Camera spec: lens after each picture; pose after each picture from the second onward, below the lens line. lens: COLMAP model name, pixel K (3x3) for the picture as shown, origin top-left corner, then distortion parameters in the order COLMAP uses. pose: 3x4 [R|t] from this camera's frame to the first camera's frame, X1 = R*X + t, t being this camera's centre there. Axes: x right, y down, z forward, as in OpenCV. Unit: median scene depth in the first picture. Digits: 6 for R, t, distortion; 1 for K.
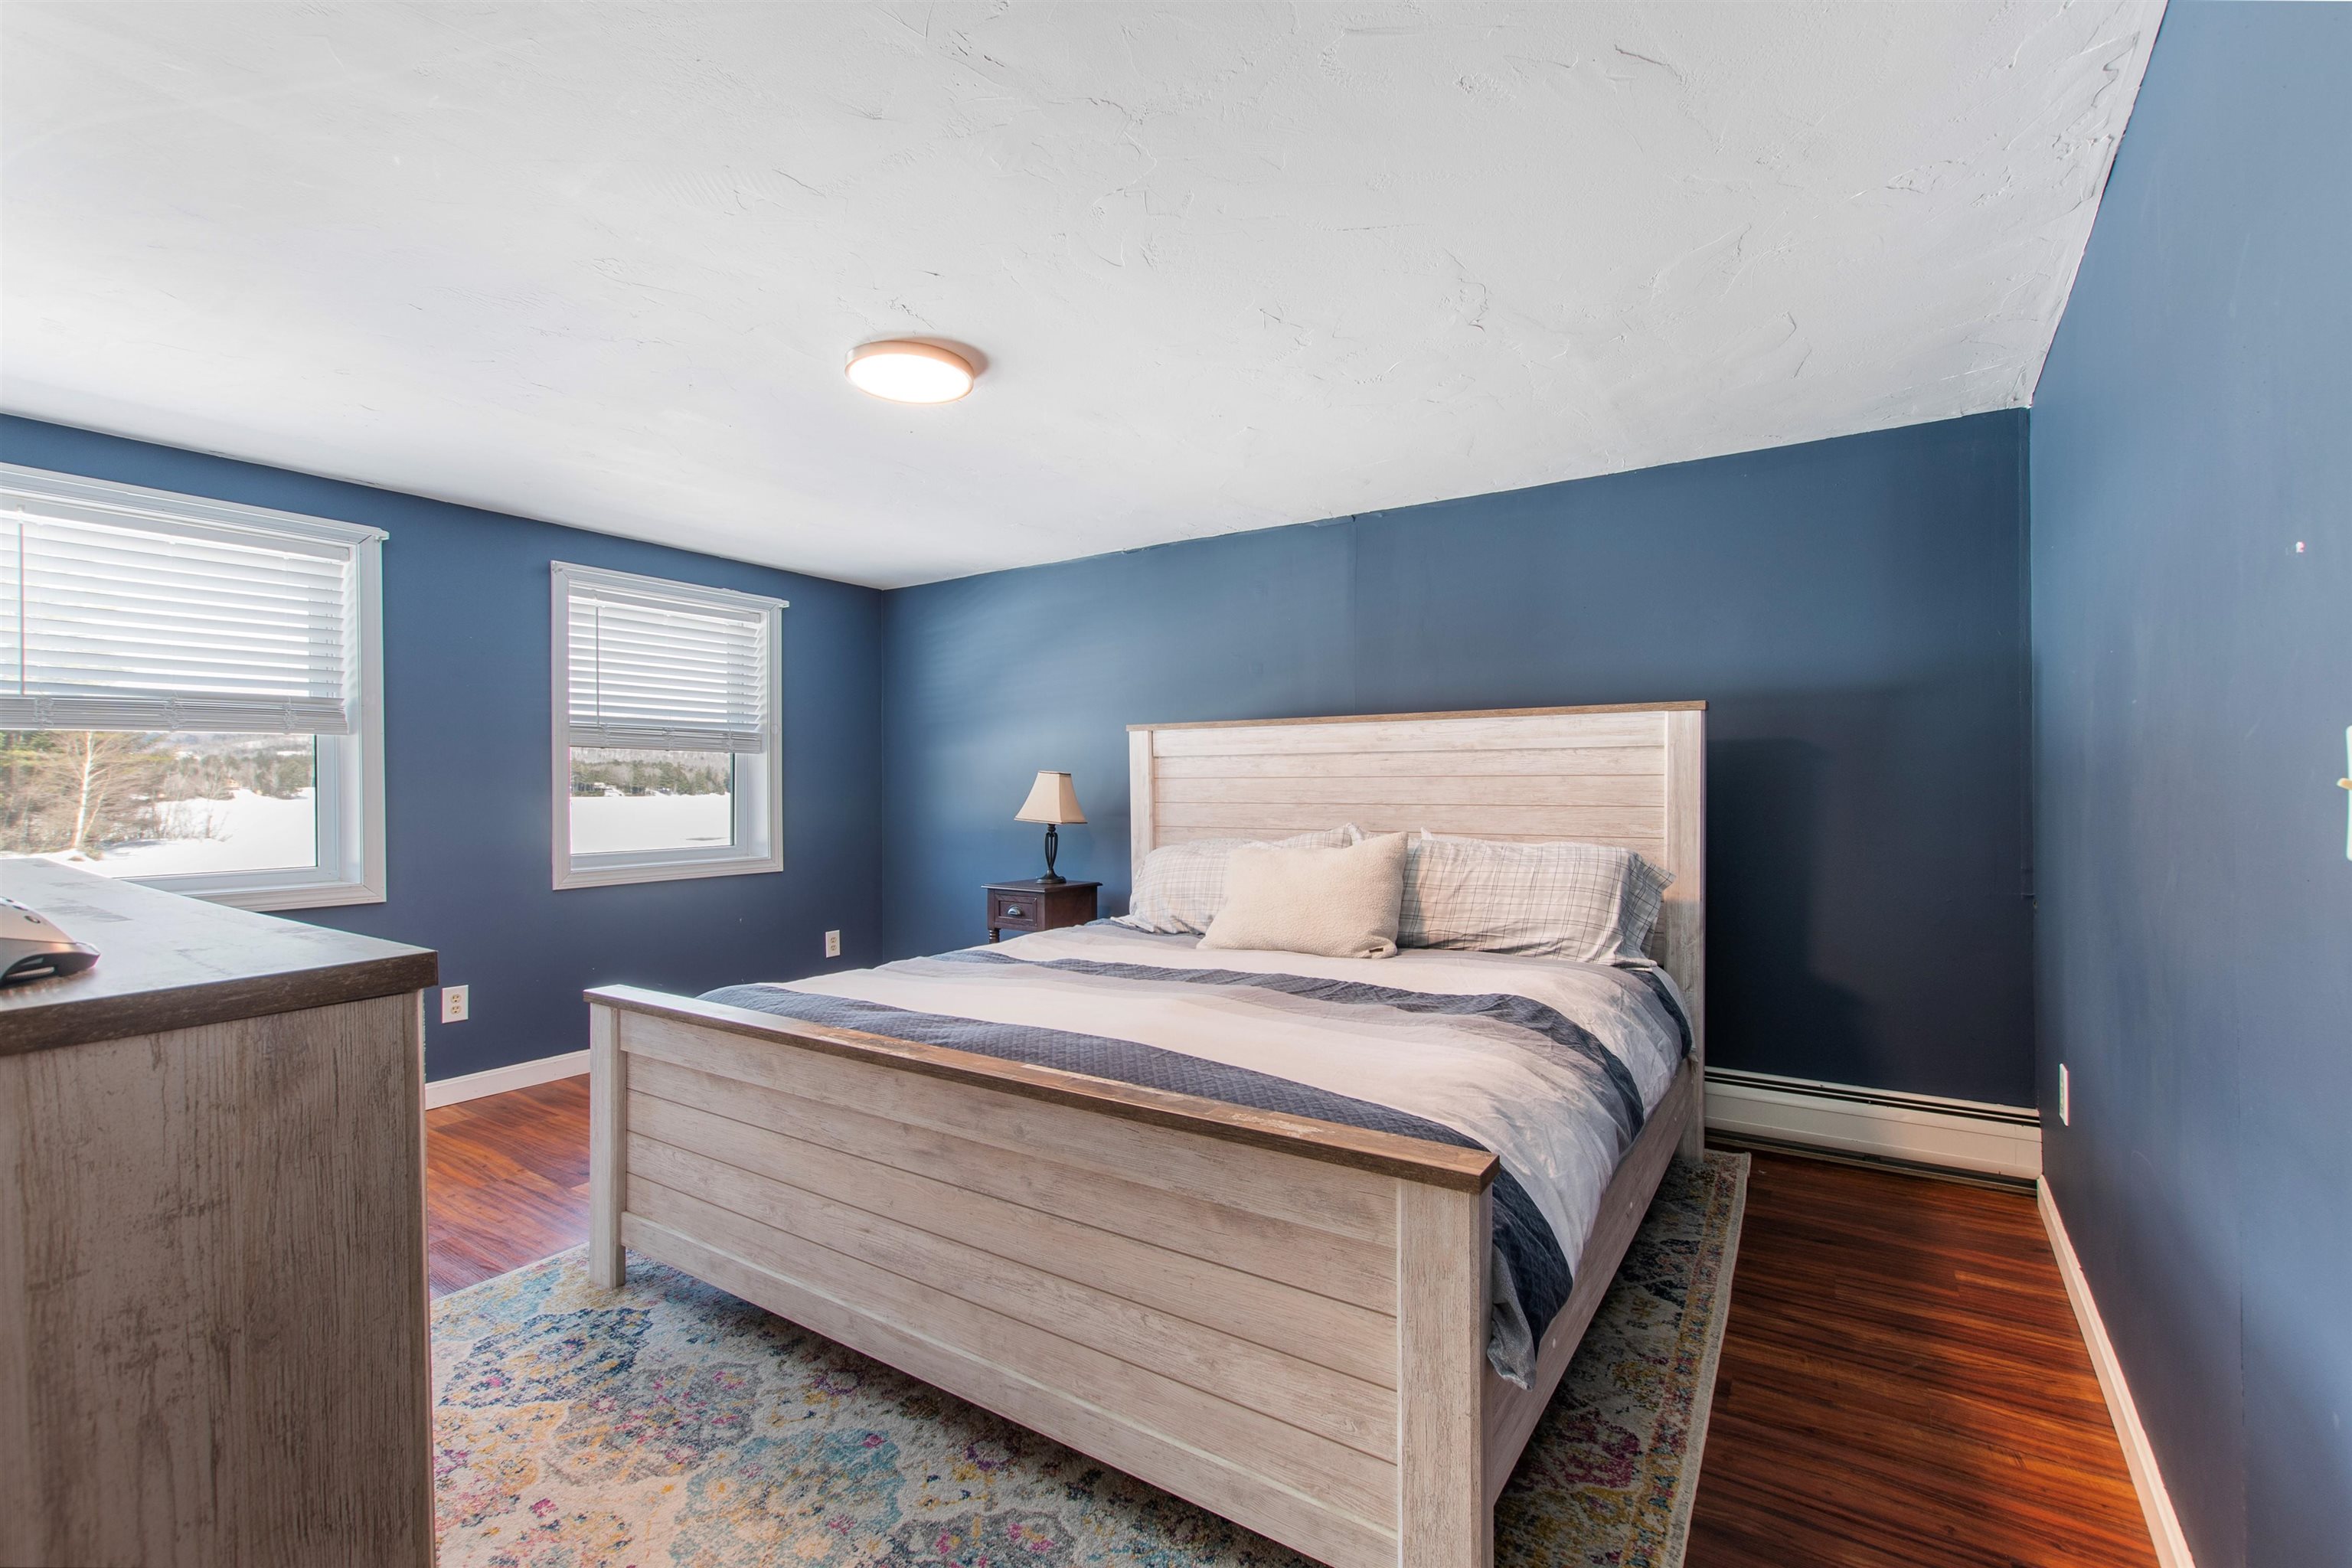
lens RADIAL K [[1050.2, 0, 1173.7], [0, 1050.2, 785.8], [0, 0, 1]] dist [-0.001148, -0.001430]
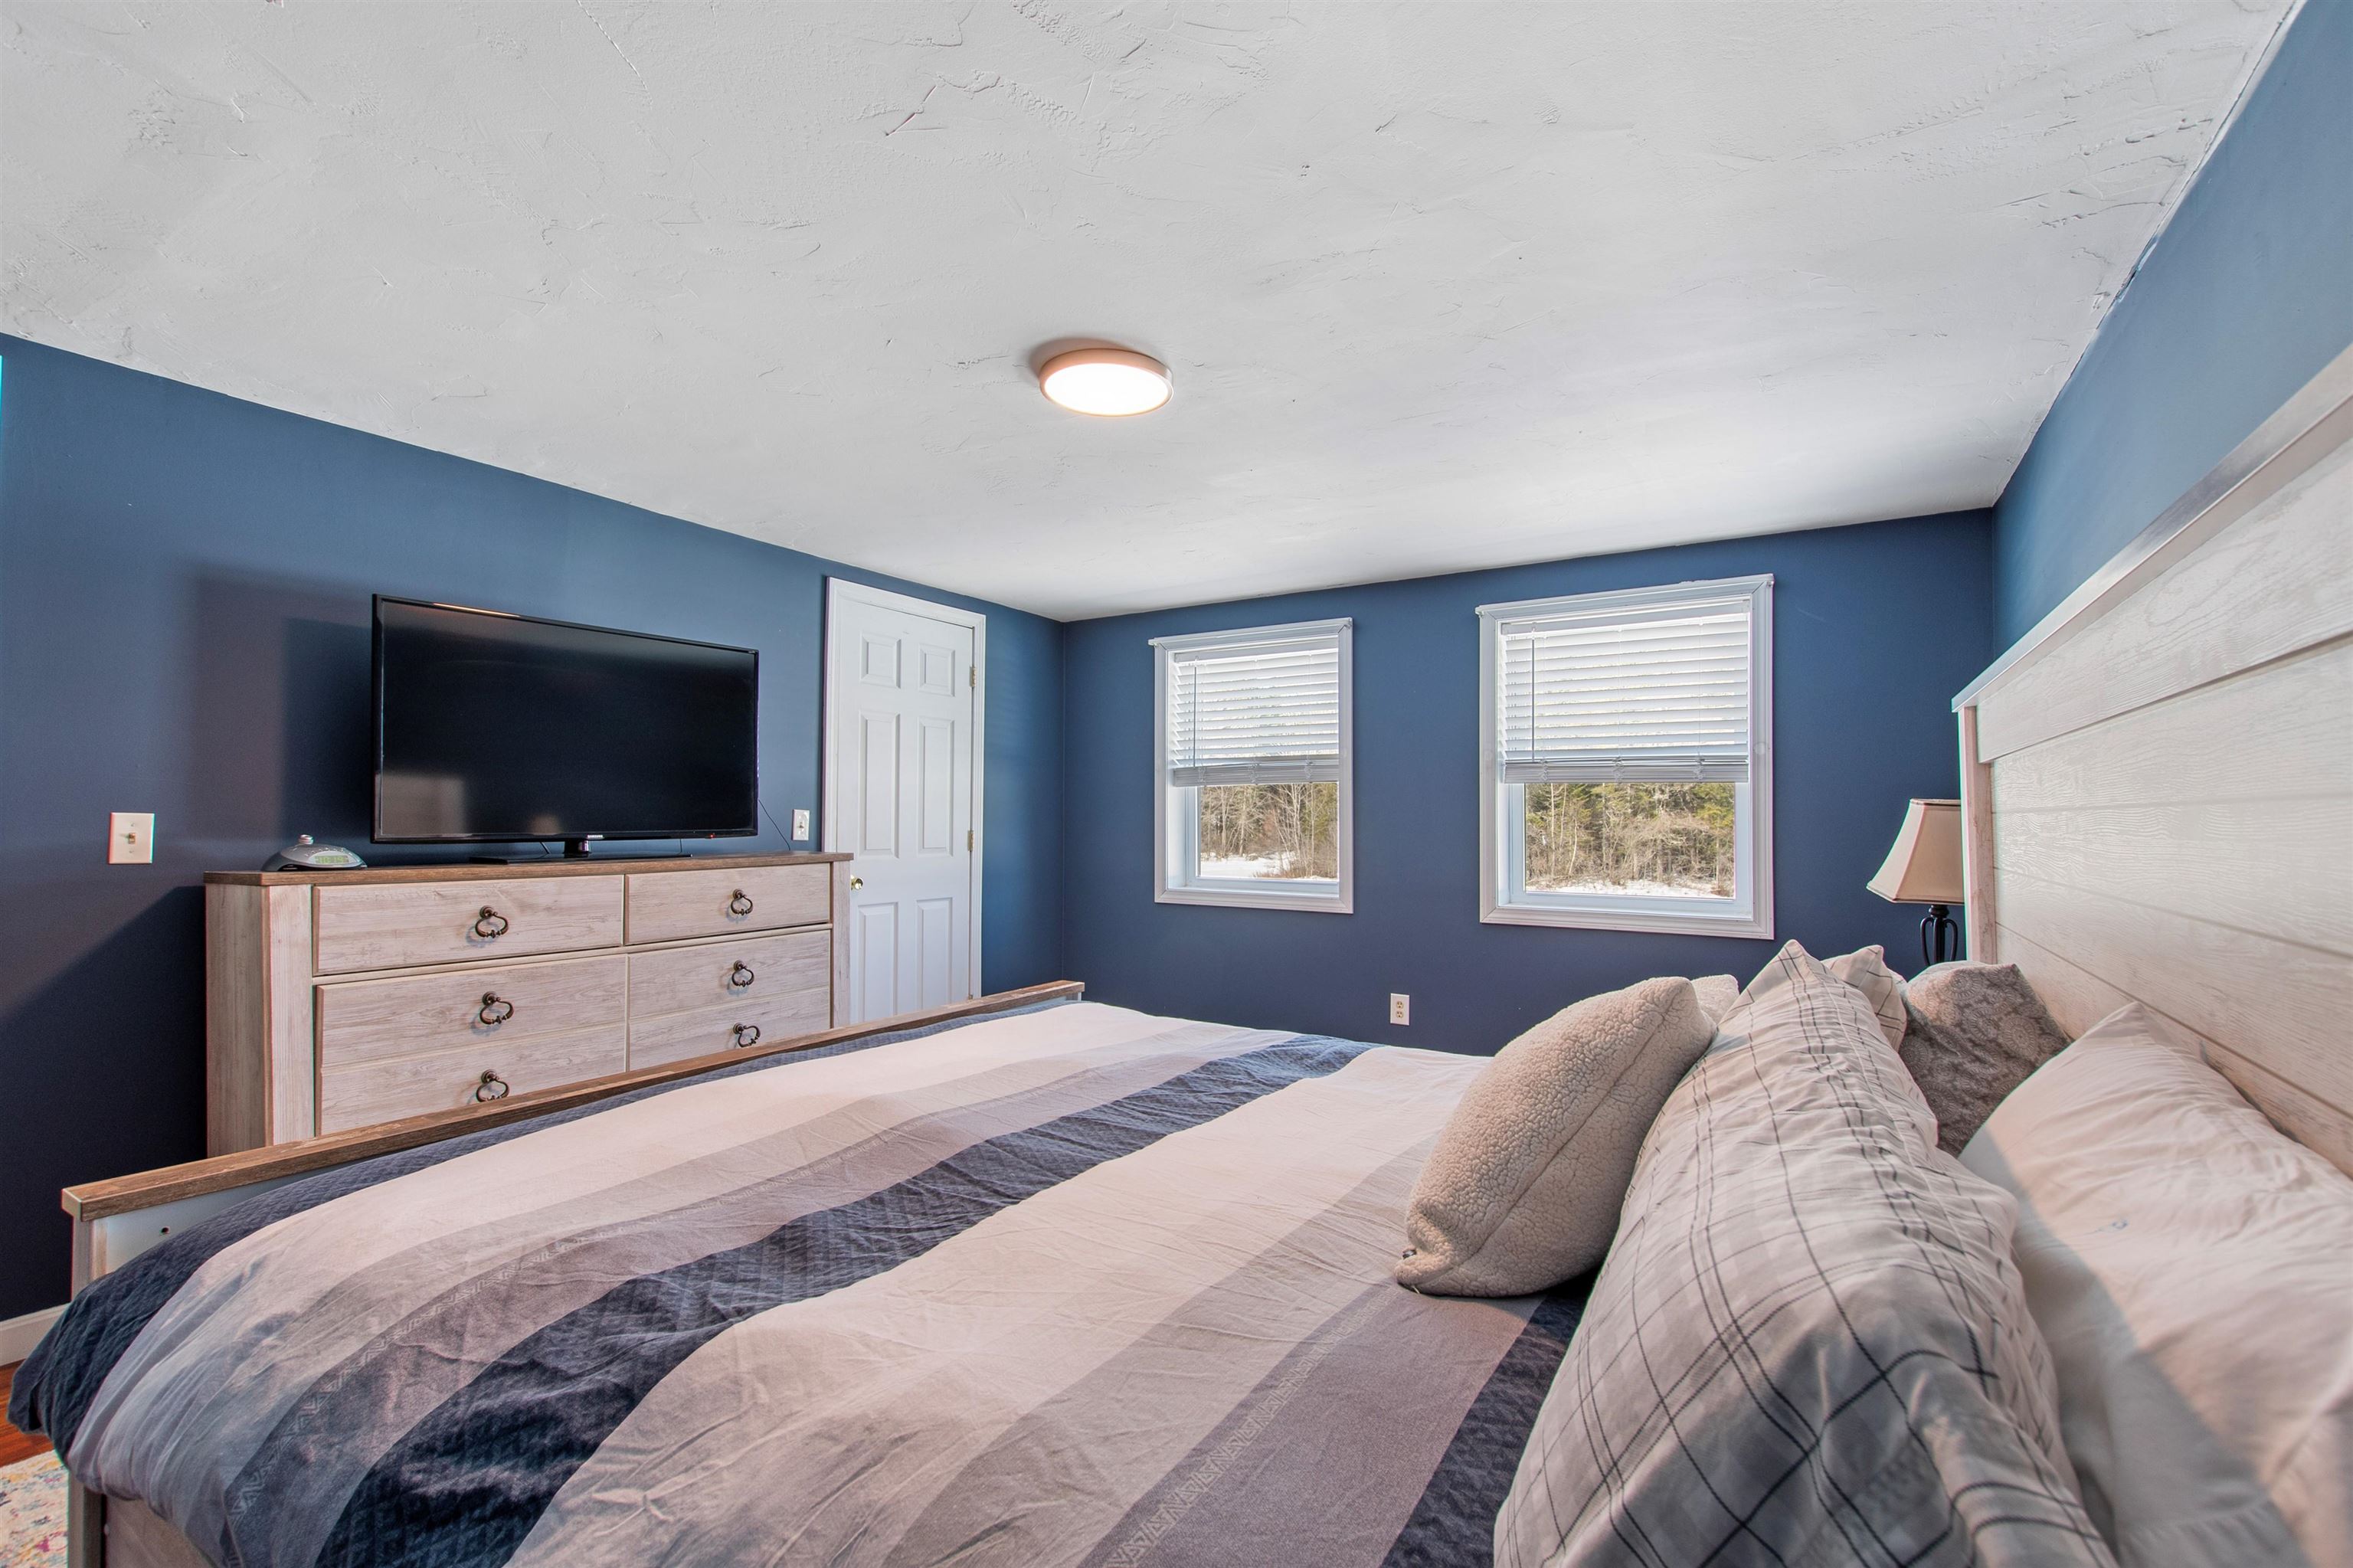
lens RADIAL K [[1050.7, 0, 1183.5], [0, 1050.7, 792.2], [0, 0, 1]] dist [-0.001148, -0.001430]
pose [[0.005819, -0.023416, -0.999709, 0.524521], [-0.005708, 0.999709, -0.023449, -0.003384], [0.999967, 0.005843, 0.005684, 0.821370]]
